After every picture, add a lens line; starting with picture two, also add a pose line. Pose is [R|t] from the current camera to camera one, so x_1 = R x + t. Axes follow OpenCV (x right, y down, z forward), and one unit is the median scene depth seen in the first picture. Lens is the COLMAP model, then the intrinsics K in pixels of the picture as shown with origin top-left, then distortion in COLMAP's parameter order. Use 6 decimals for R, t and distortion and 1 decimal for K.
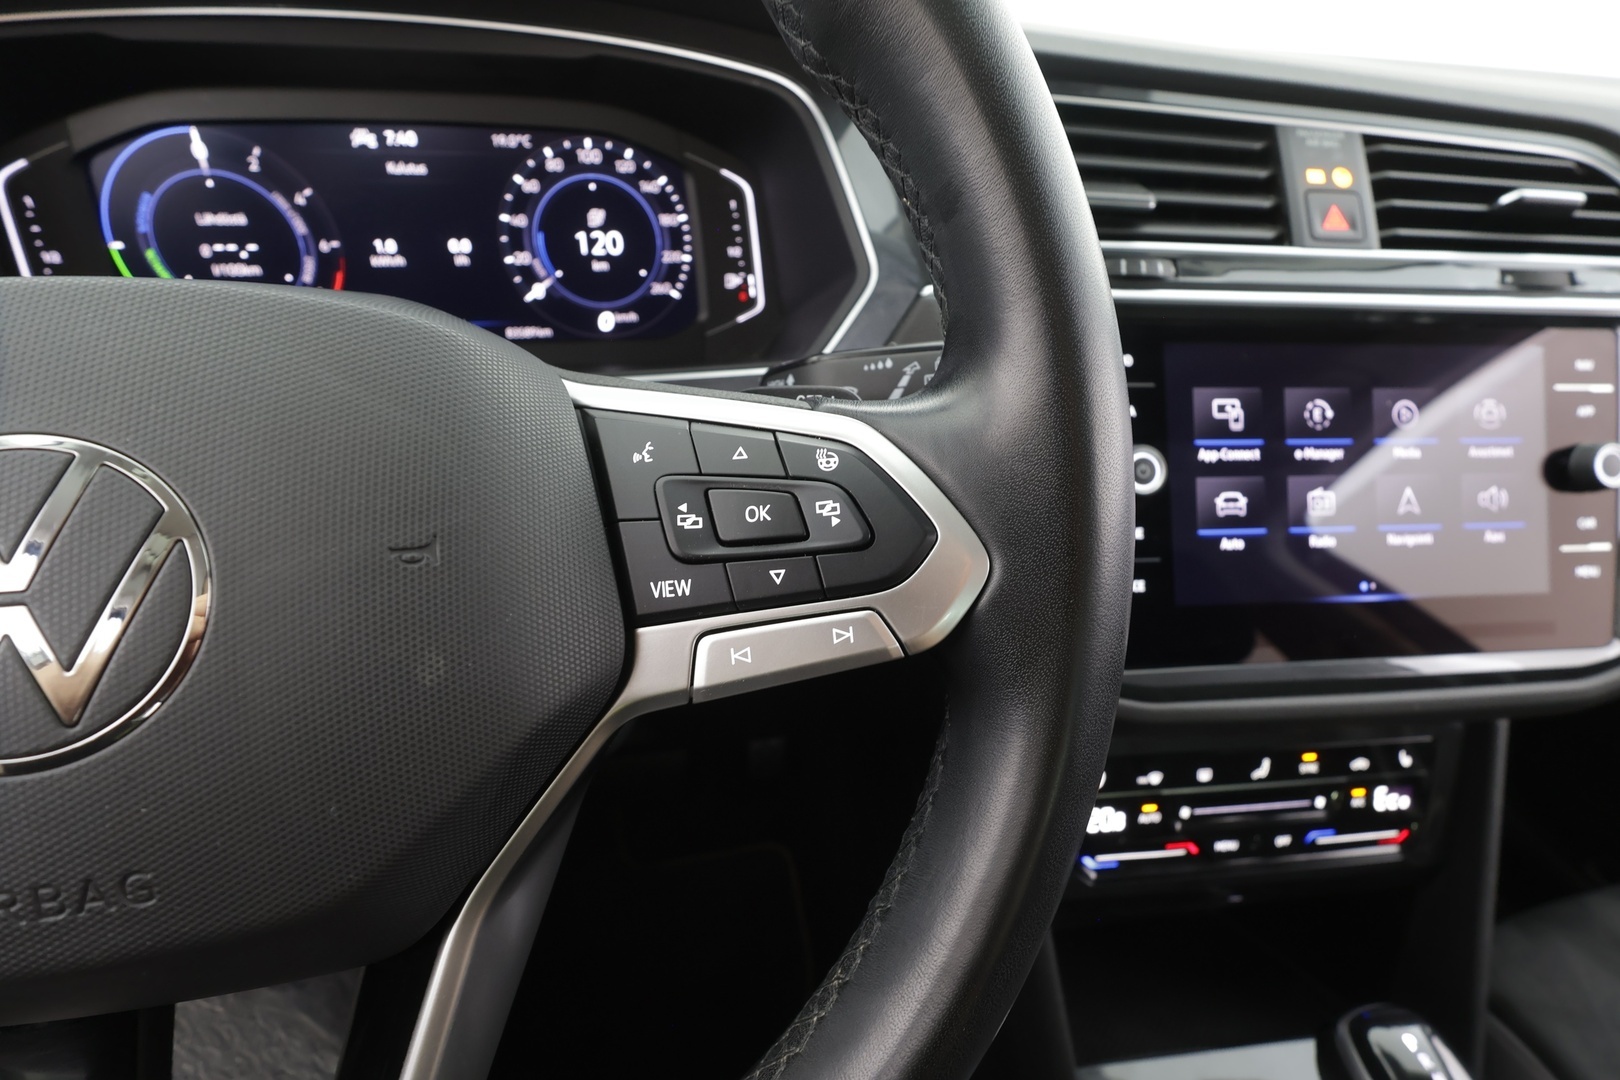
lens RADIAL K [[751.6, 0, 815.4], [0, 751.6, 549.6], [0, 0, 1]] dist [-0.004307, 0.003152]
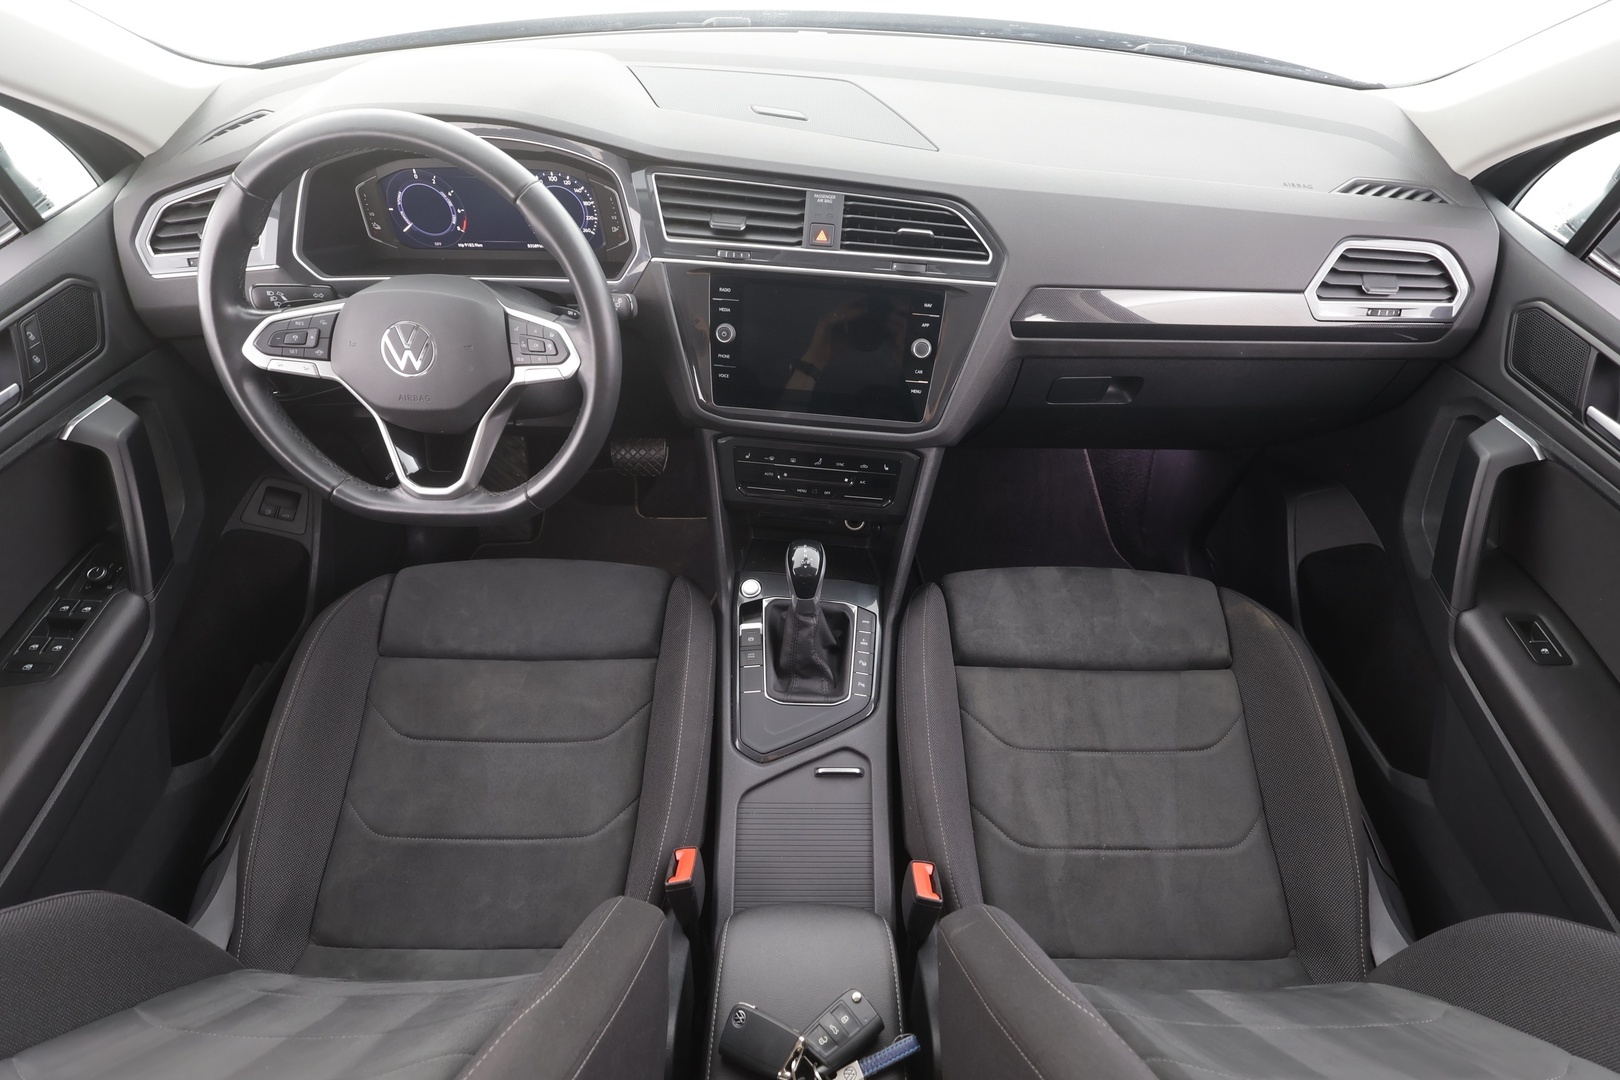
lens RADIAL K [[751.6, 0, 813.4], [0, 751.6, 542.4], [0, 0, 1]] dist [-0.004307, 0.003152]
pose [[0.974695, 0.150955, -0.164869, 1.203678], [-0.097710, 0.951063, 0.293140, -0.197293], [0.201052, -0.269613, 0.941747, -1.593268]]
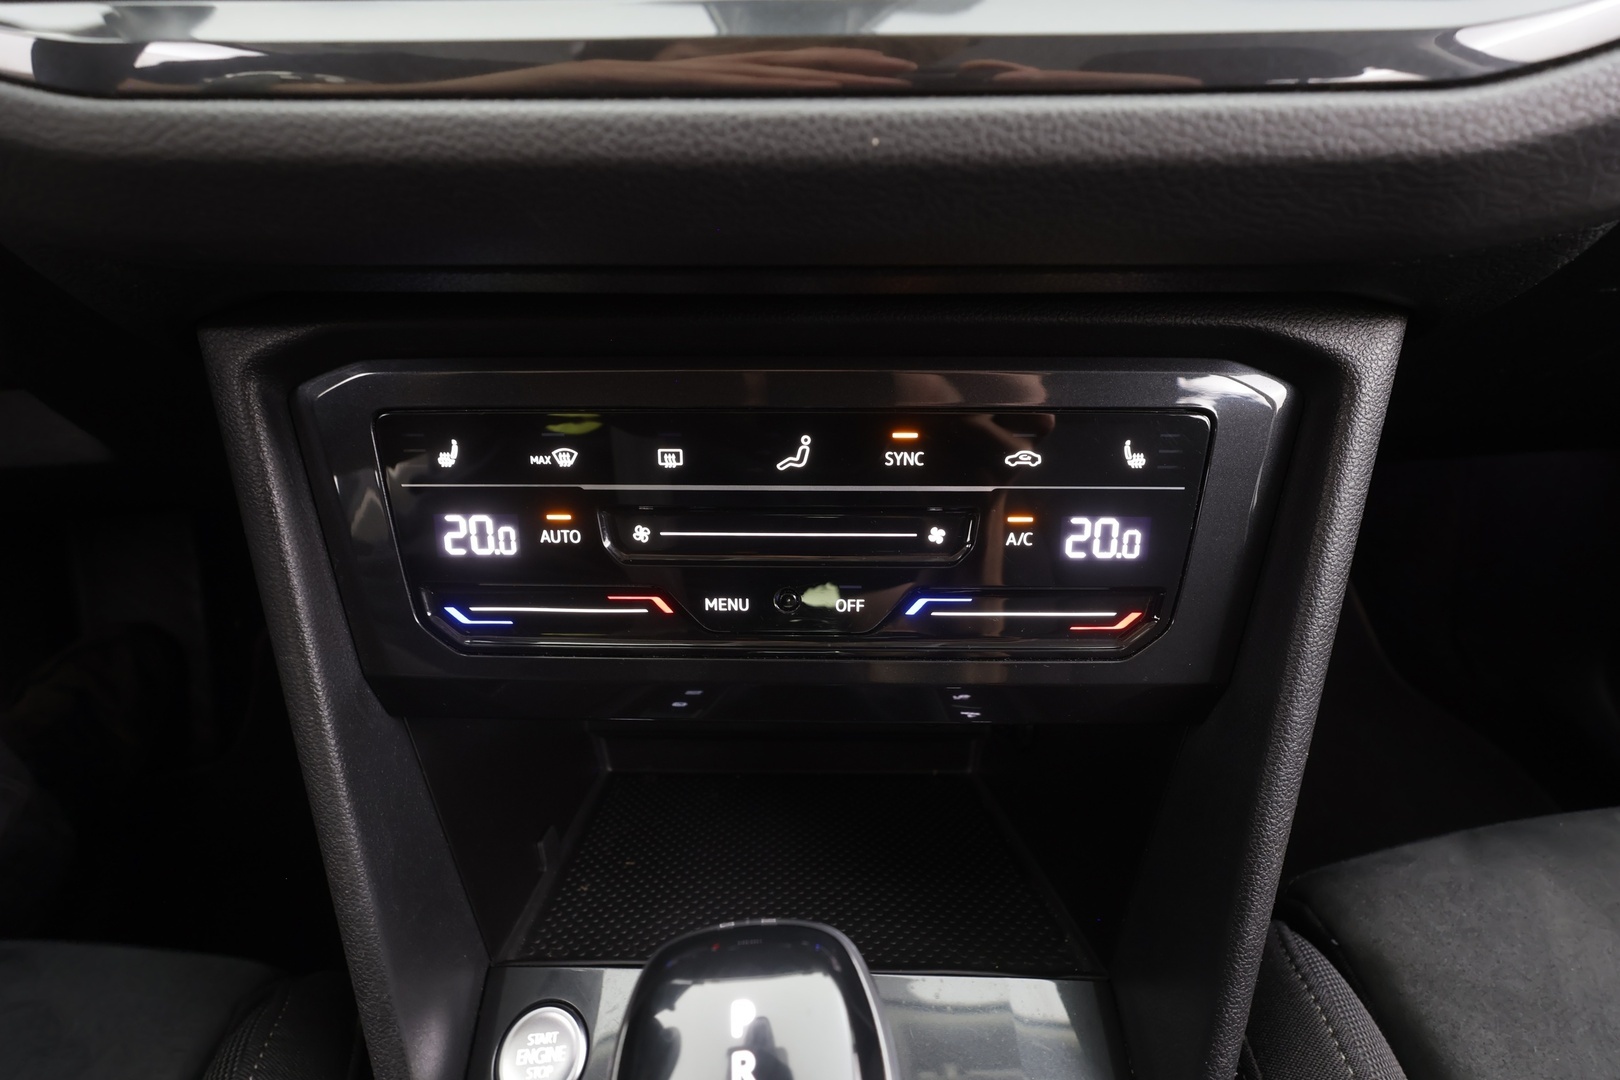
lens RADIAL K [[751.6, 0, 817.5], [0, 751.6, 540.8], [0, 0, 1]] dist [-0.004307, 0.003152]
pose [[0.987425, 0.047866, -0.150667, 0.811693], [-0.027808, 0.990789, 0.132525, 0.336457], [0.155623, -0.126669, 0.979661, 0.616917]]
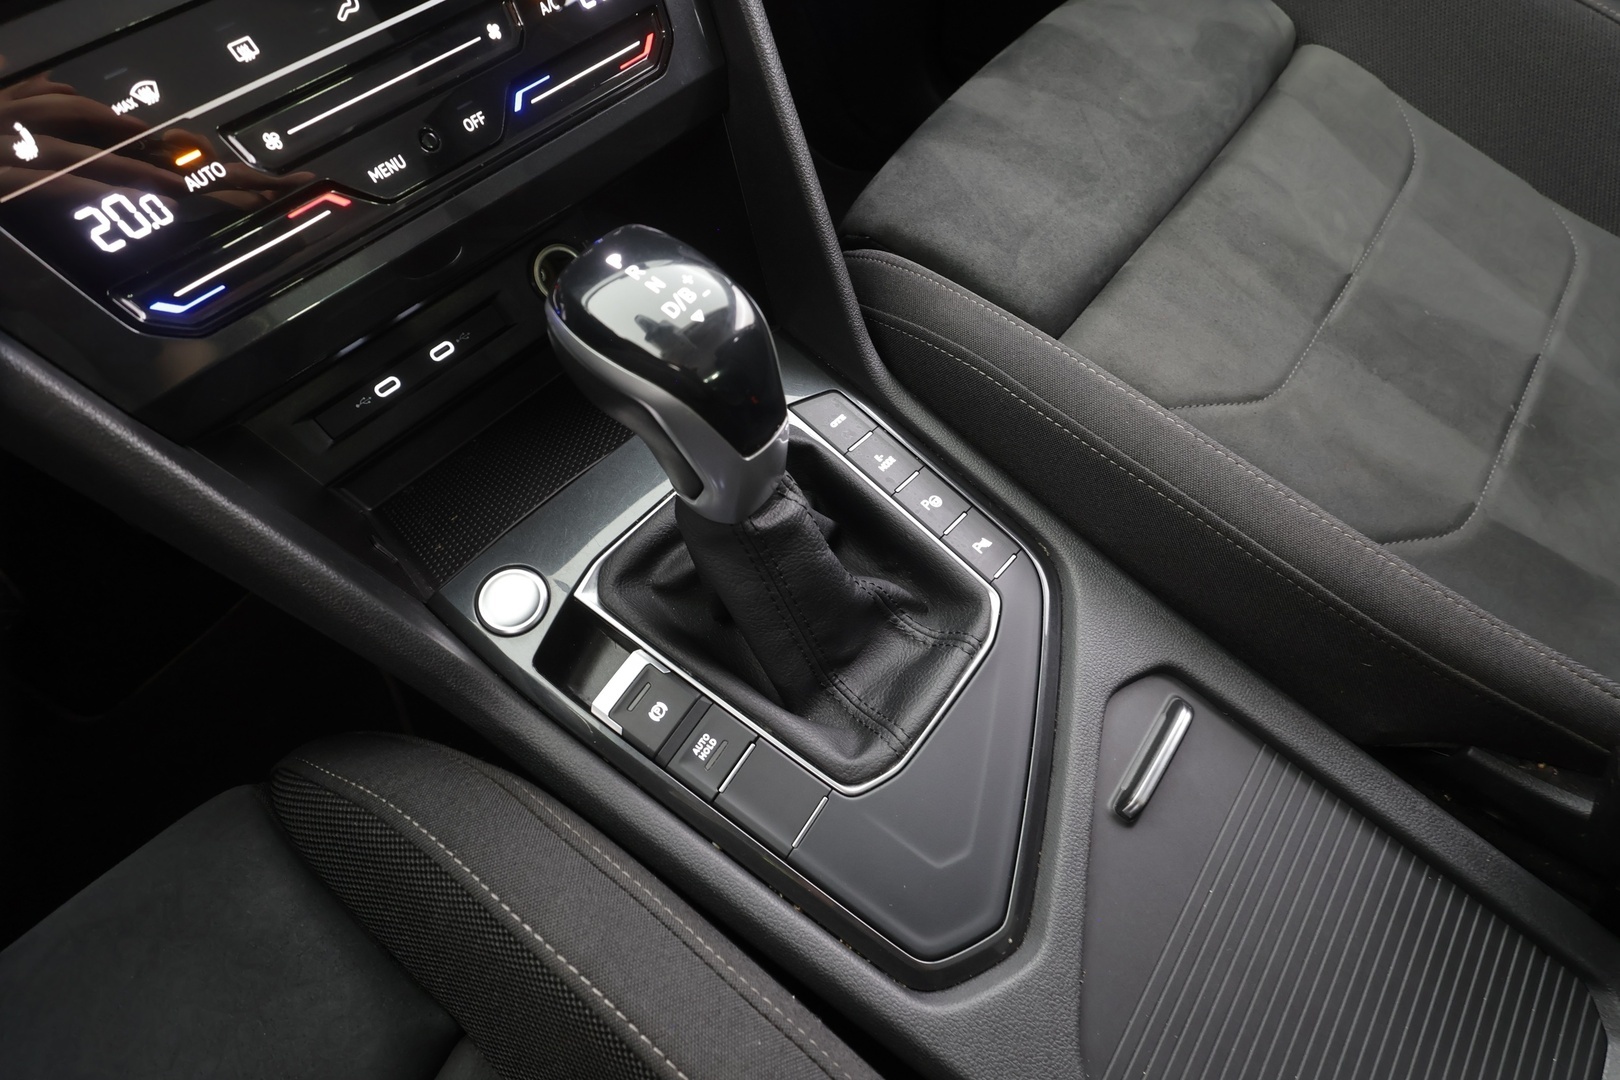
lens RADIAL K [[751.6, 0, 822.8], [0, 751.6, 543.4], [0, 0, 1]] dist [-0.004307, 0.003152]
pose [[0.765458, -0.591425, 0.253556, 0.576249], [0.400950, 0.746557, 0.530935, 0.522655], [-0.503303, -0.304746, 0.808589, 0.294007]]
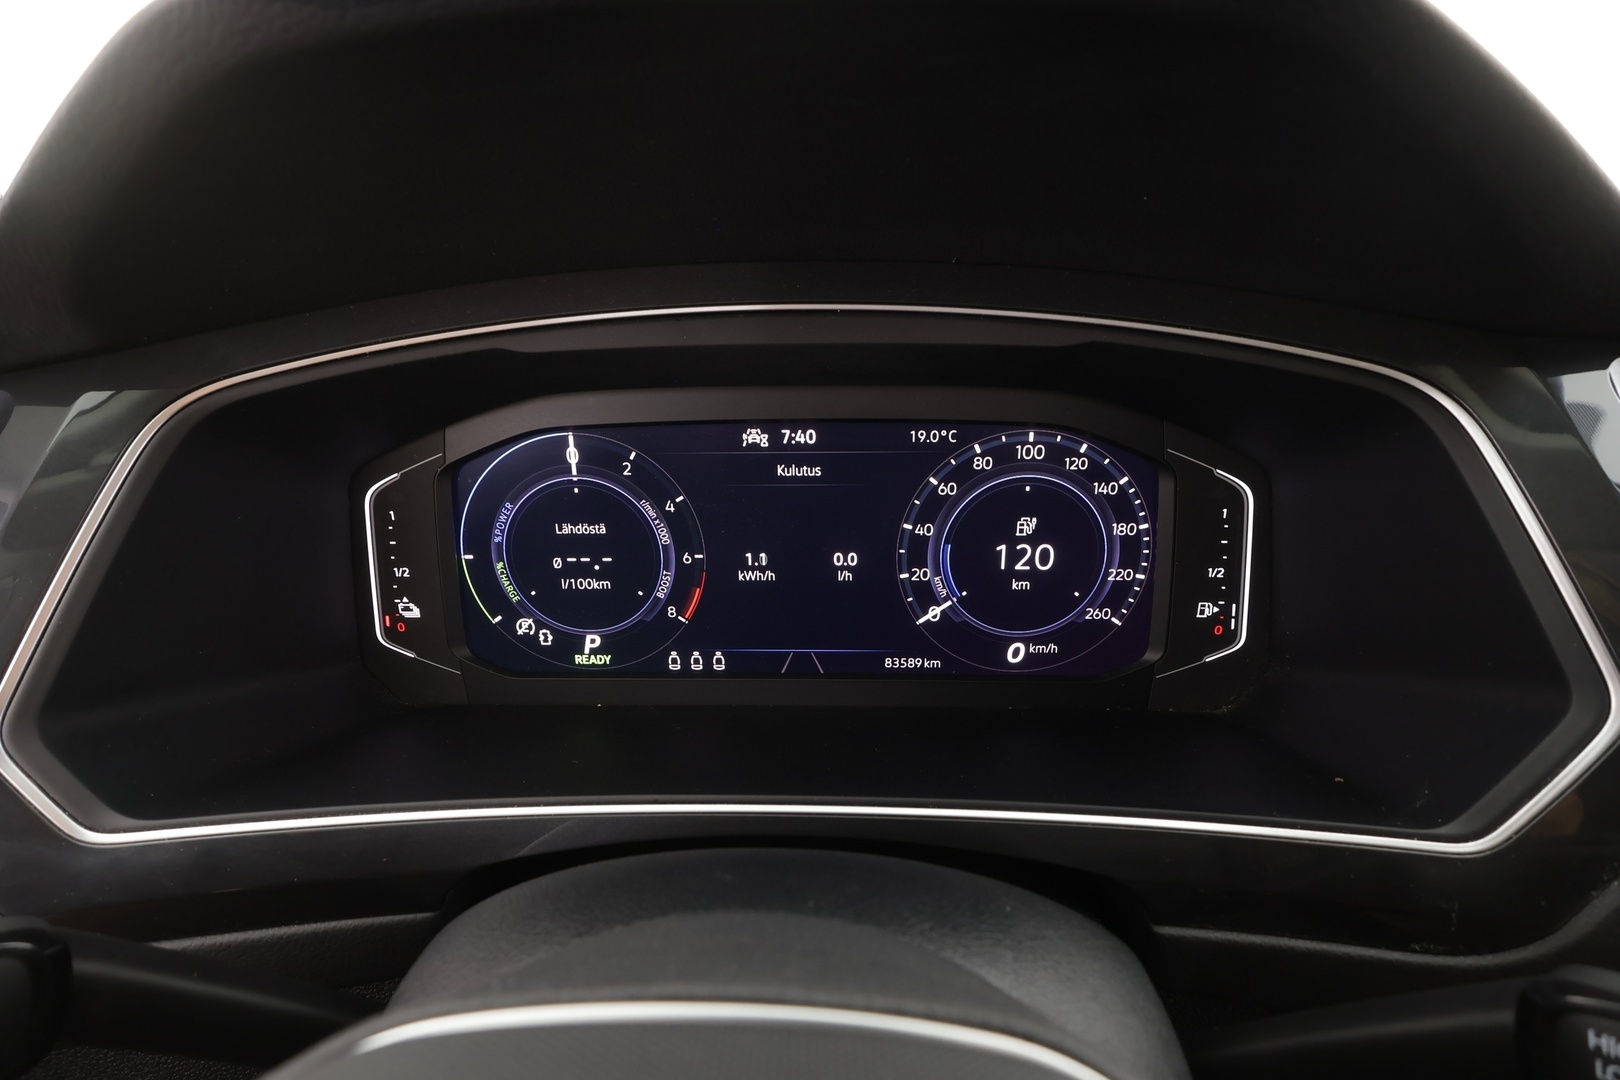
lens RADIAL K [[751.6, 0, 815.5], [0, 751.6, 554.1], [0, 0, 1]] dist [-0.004307, 0.003152]
pose [[0.968125, 0.049969, -0.245431, -0.335378], [-0.089675, 0.984091, -0.153375, -0.307795], [0.233862, 0.170495, 0.957204, 0.273029]]
